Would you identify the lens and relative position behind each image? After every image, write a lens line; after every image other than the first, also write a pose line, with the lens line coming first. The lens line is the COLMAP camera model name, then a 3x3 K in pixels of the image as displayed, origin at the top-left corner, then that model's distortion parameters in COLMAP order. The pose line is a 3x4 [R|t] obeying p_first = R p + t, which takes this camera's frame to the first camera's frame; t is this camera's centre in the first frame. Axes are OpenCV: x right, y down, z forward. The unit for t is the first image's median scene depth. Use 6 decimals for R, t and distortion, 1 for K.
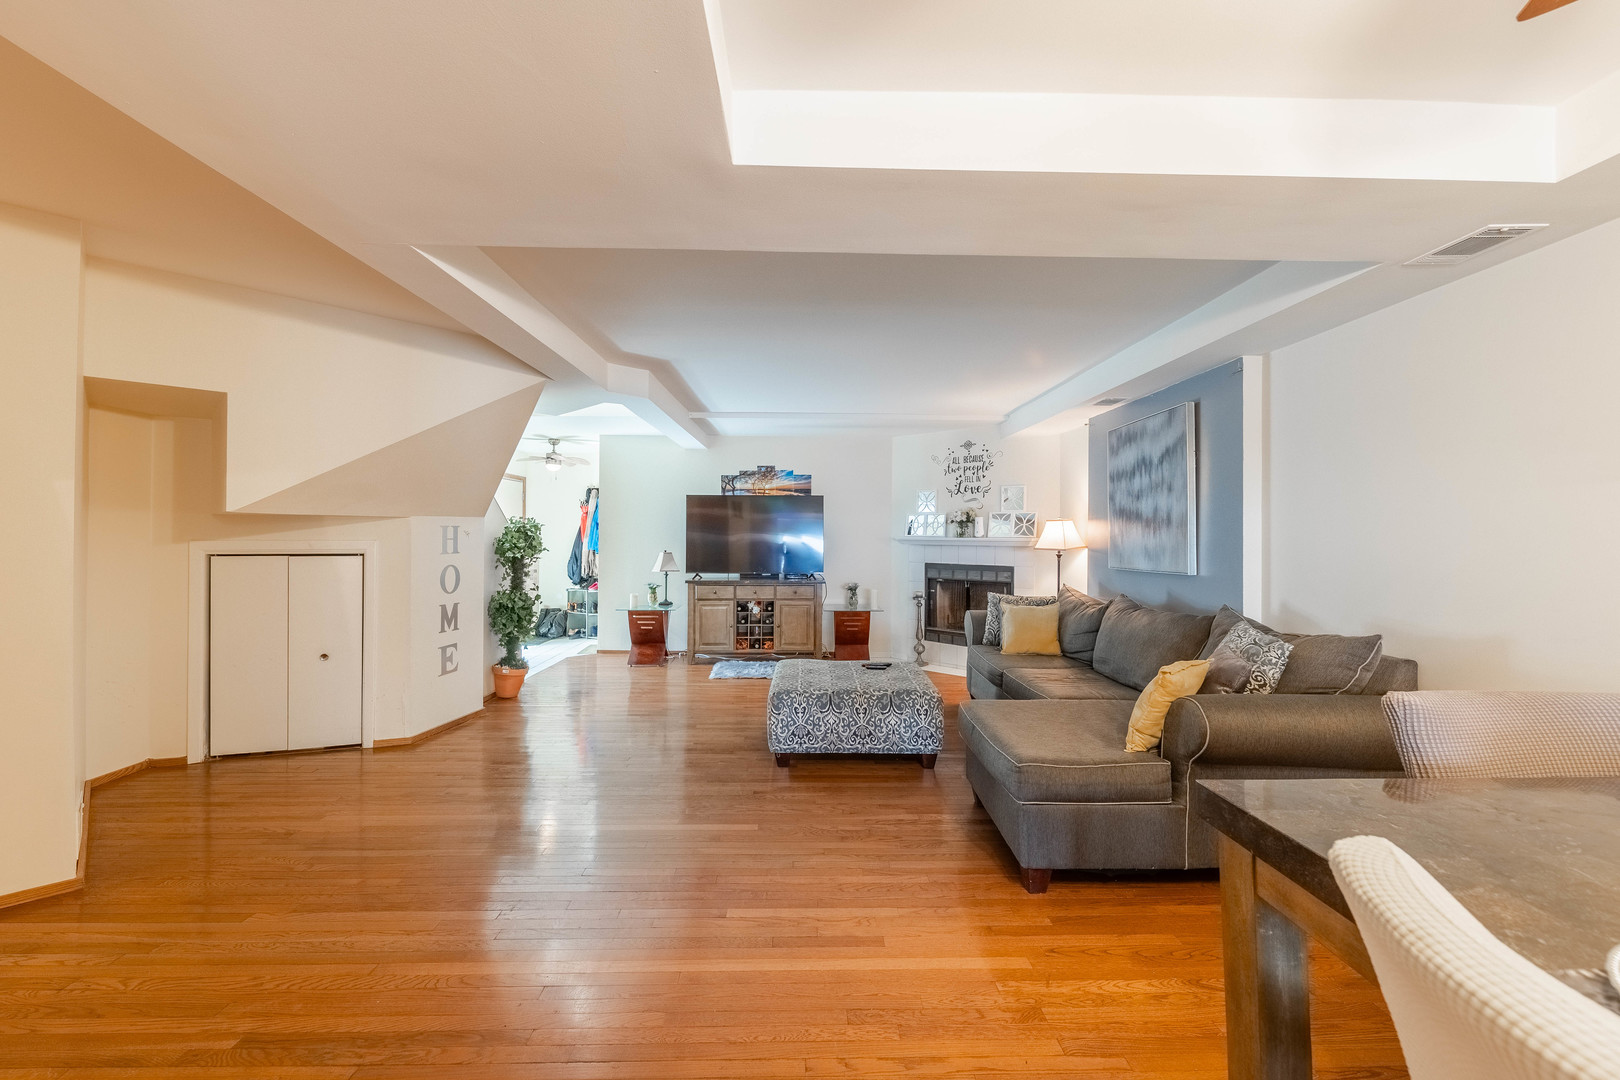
lens RADIAL K [[673.4, 0, 815.3], [0, 673.4, 531.2], [0, 0, 1]] dist [-0.000109, 0.000051]
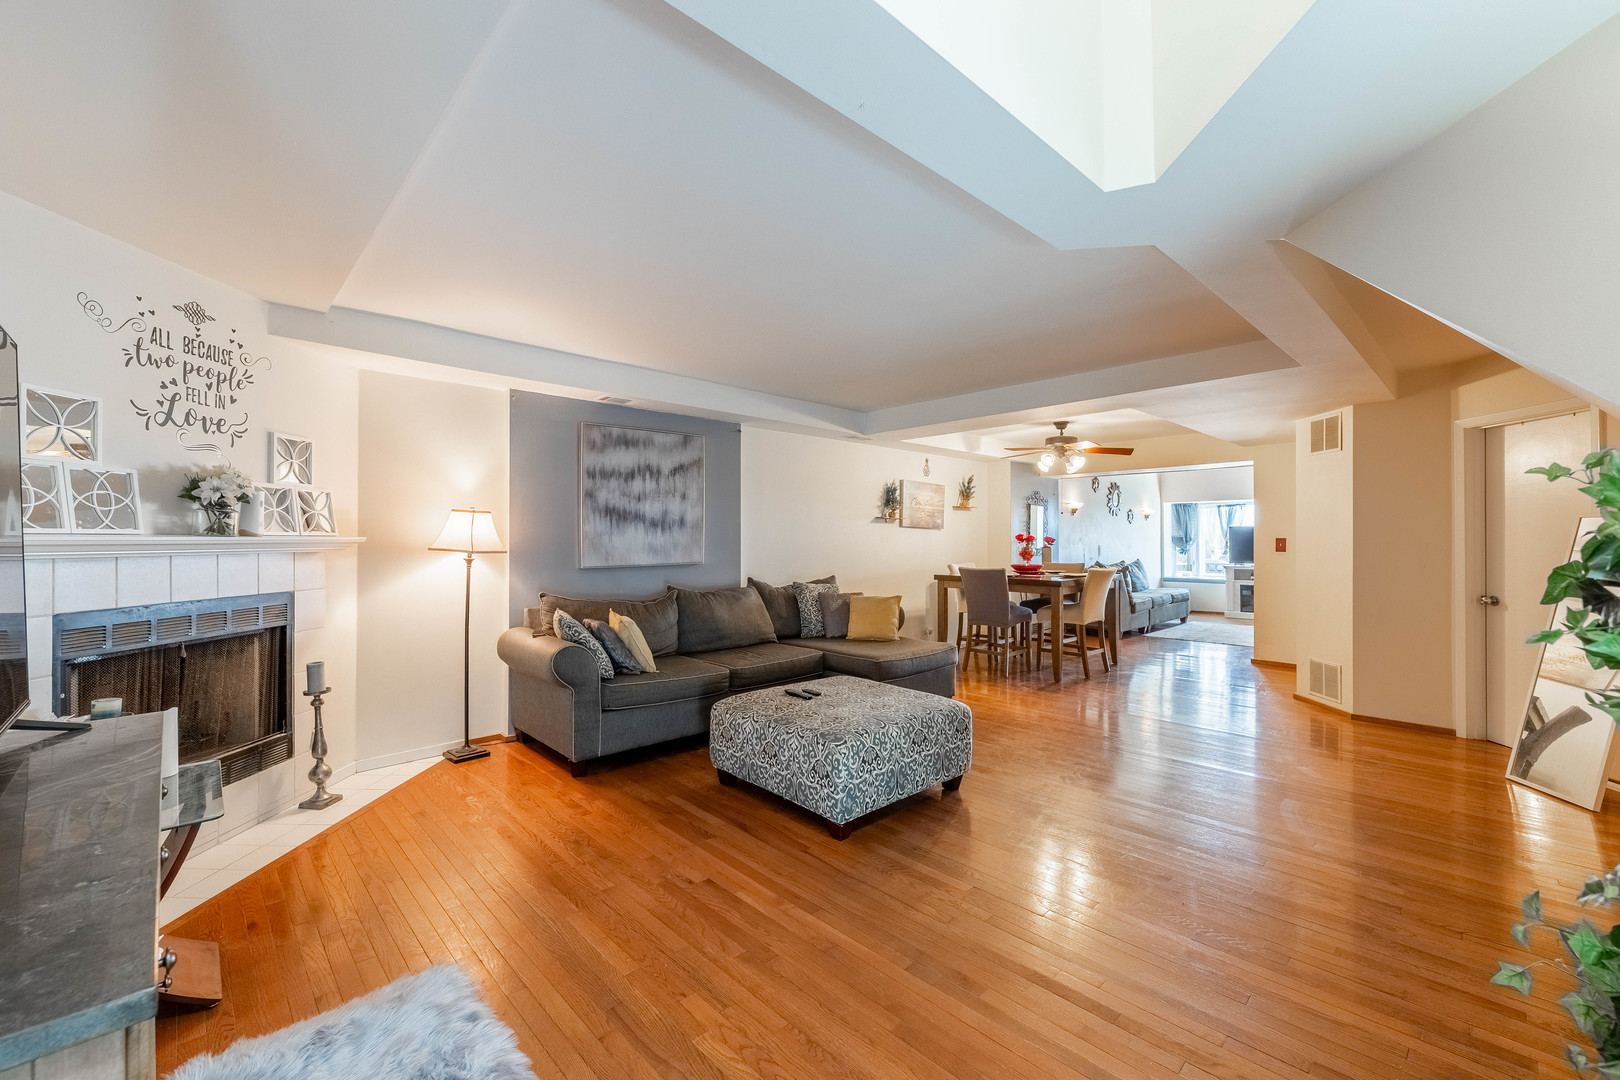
lens RADIAL K [[665.2, 0, 806.3], [0, 665.2, 532.9], [0, 0, 1]] dist [0.006811, -0.000100]
pose [[-0.671197, -0.000638, 0.741279, -0.334532], [-0.009560, 0.999924, -0.007795, 0.007011], [-0.741218, -0.012319, -0.671152, 1.005334]]
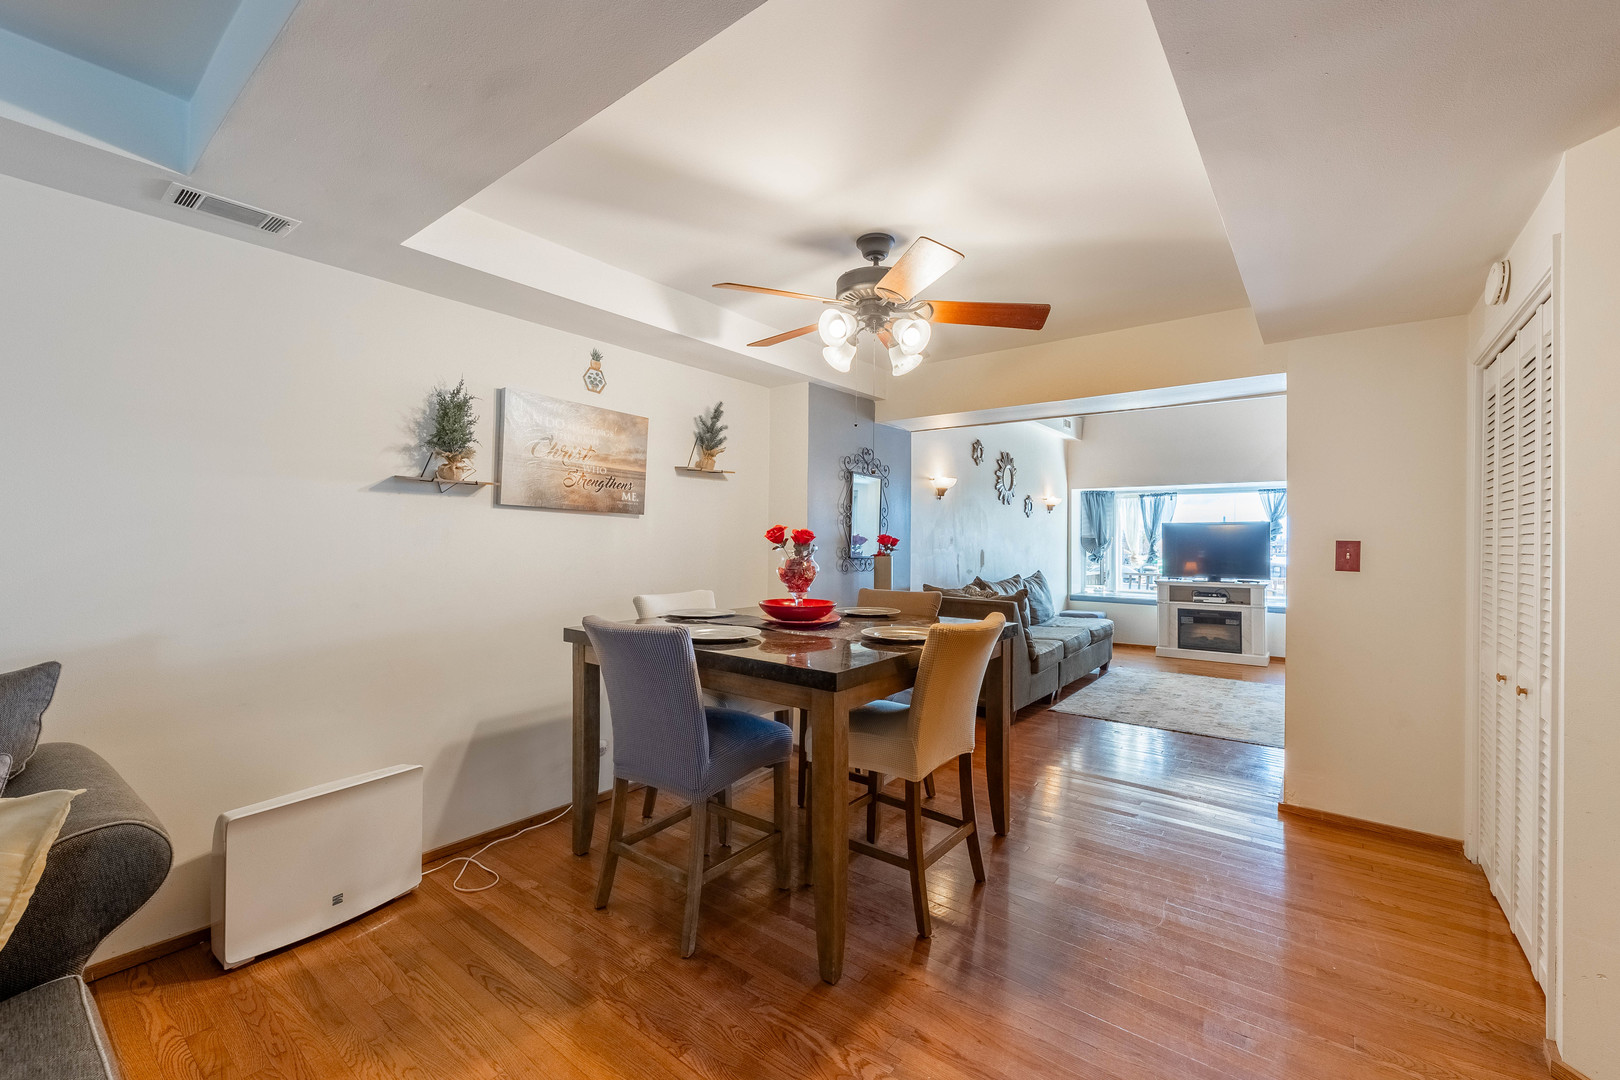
lens RADIAL K [[660.1, 0, 813.6], [0, 660.1, 535.3], [0, 0, 1]] dist [0.001070, 0.000320]
pose [[-0.773263, -0.011194, 0.633987, -0.073156], [-0.018022, 0.999828, -0.004329, 0.004626], [-0.633829, -0.014773, -0.773332, 0.383011]]
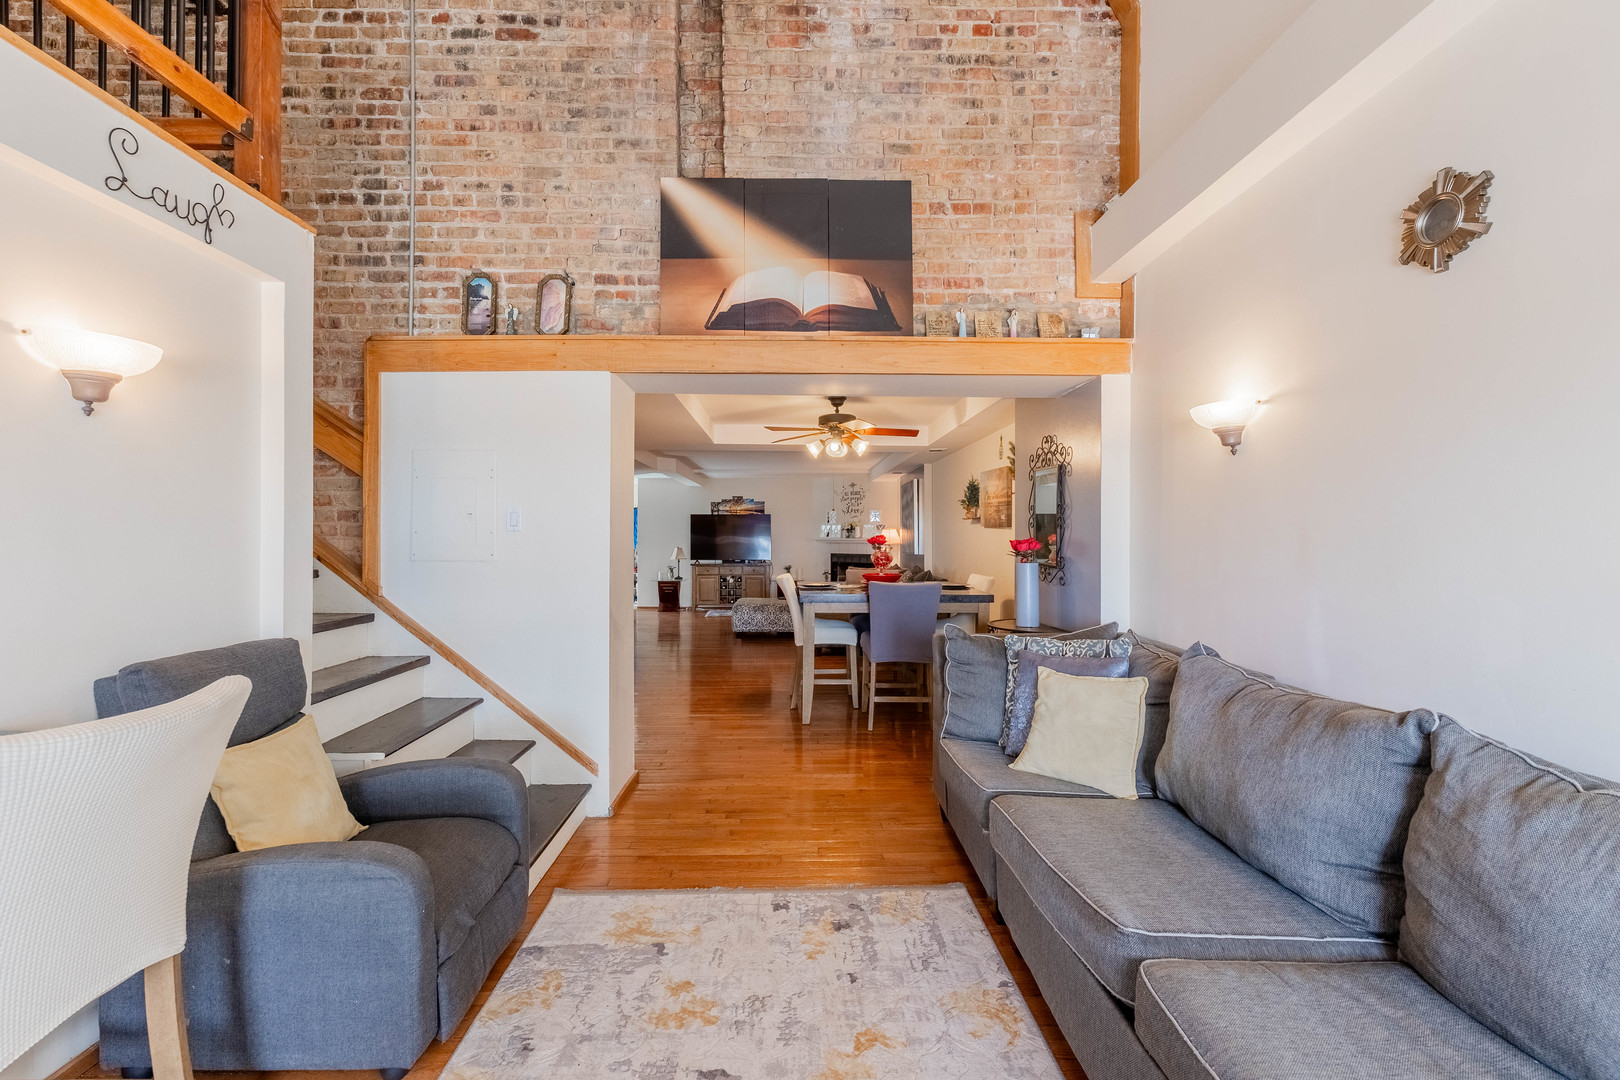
lens RADIAL K [[665.2, 0, 806.3], [0, 665.2, 532.9], [0, 0, 1]] dist [0.006811, -0.000100]
pose [[0.999976, -0.005577, 0.004080, 0.100016], [0.005576, 0.999984, 0.000324, -0.005816], [-0.004082, -0.000301, 0.999992, -0.724570]]
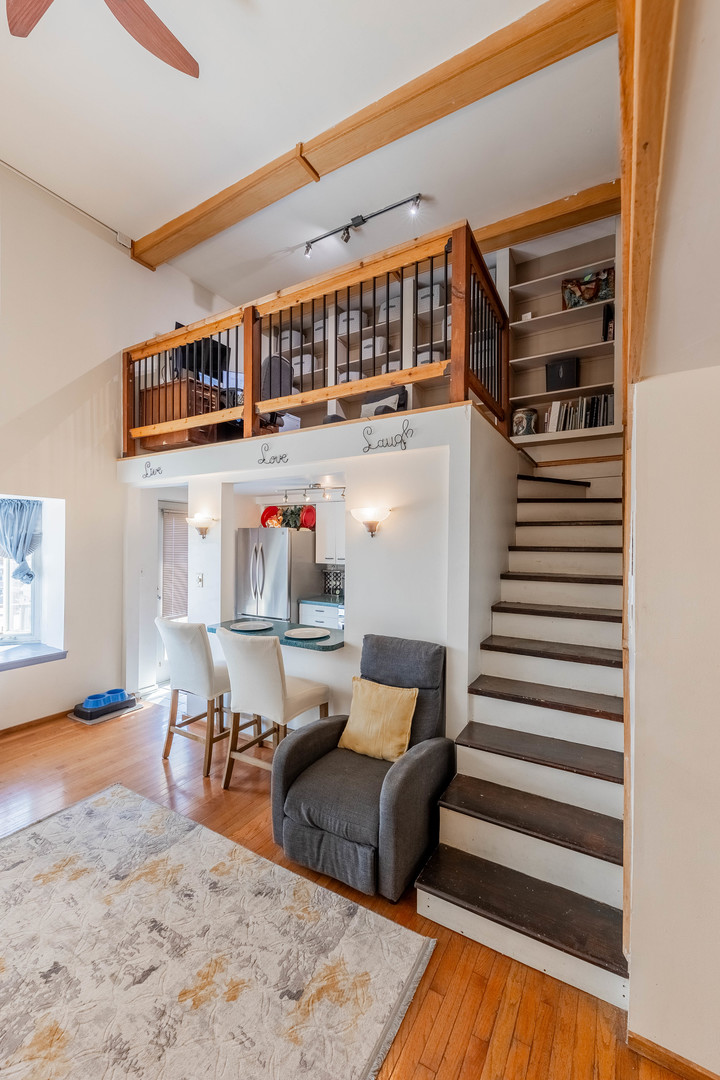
lens RADIAL K [[435.2, 0, 360.0], [0, 435.2, 540.0], [0, 0, 1]] dist [0.001590, -0.002692]
pose [[-0.531115, -0.017229, -0.847124, 0.205601], [-0.007332, 0.999849, -0.015739, -0.040412], [0.847268, -0.002148, -0.531162, -0.263389]]
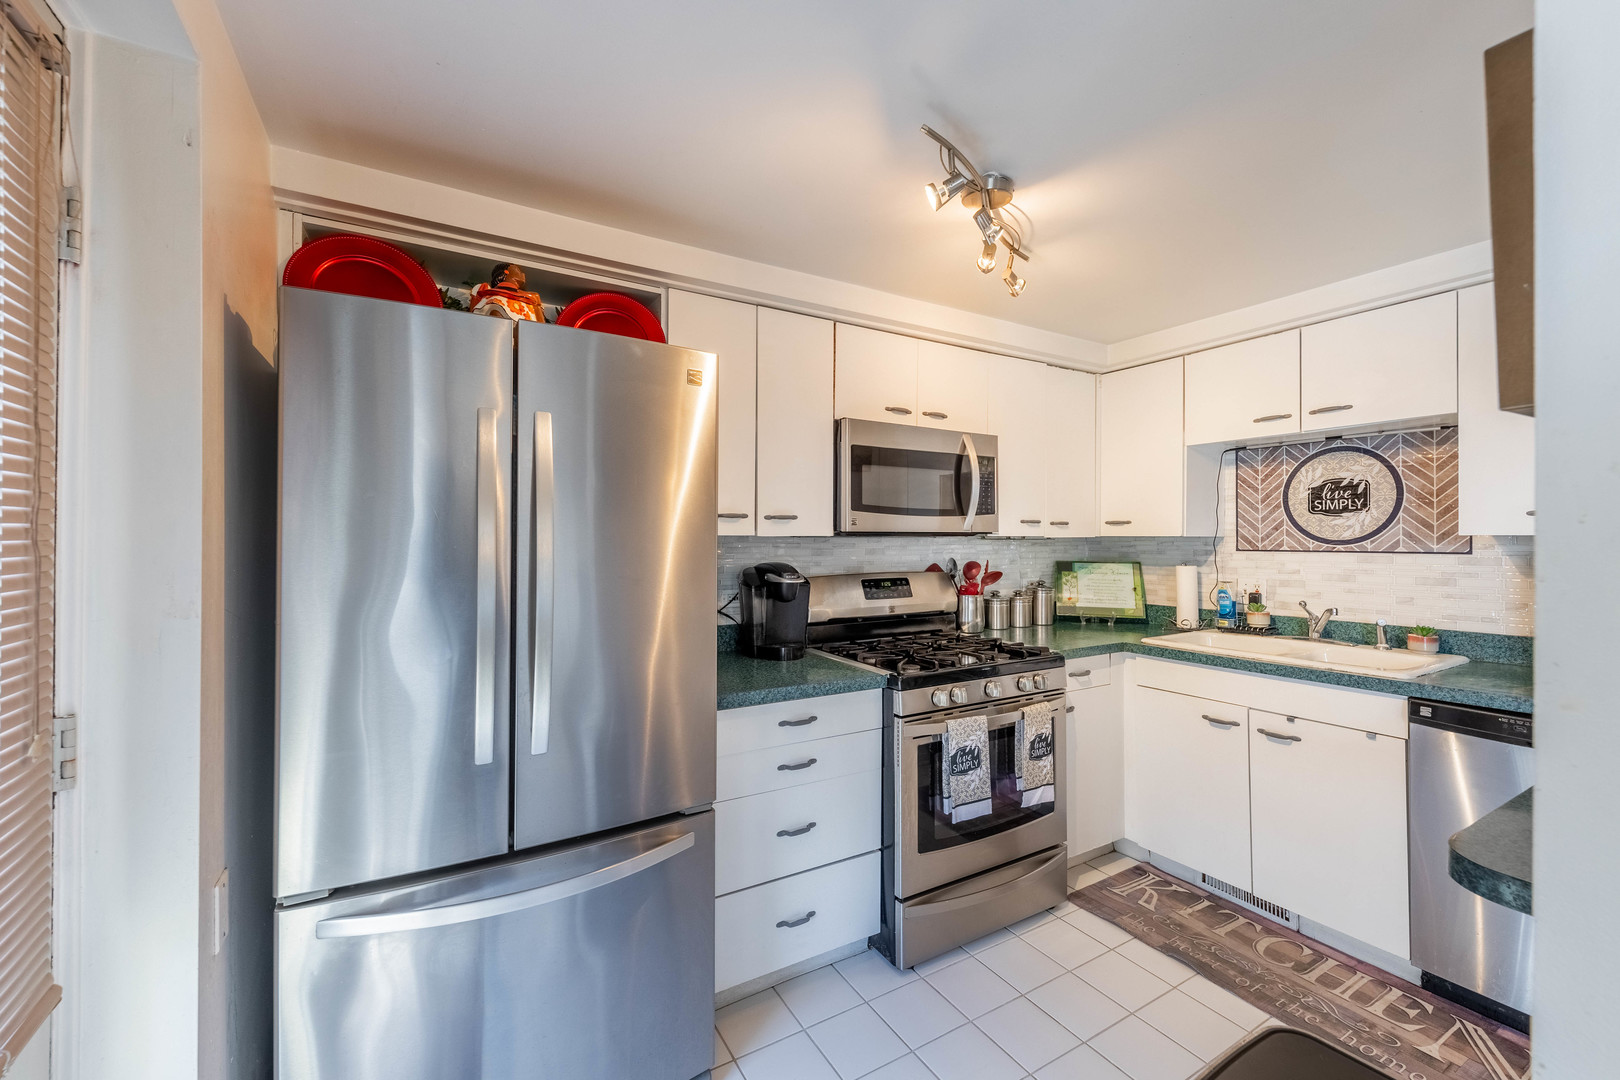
lens RADIAL K [[648.1, 0, 810.0], [0, 648.1, 535.8], [0, 0, 1]] dist [0.007702, 0.000046]
pose [[0.485226, -0.008446, -0.874348, -0.153225], [0.006455, 0.999961, -0.006077, -0.006501], [0.874365, -0.002696, 0.485262, -0.853865]]
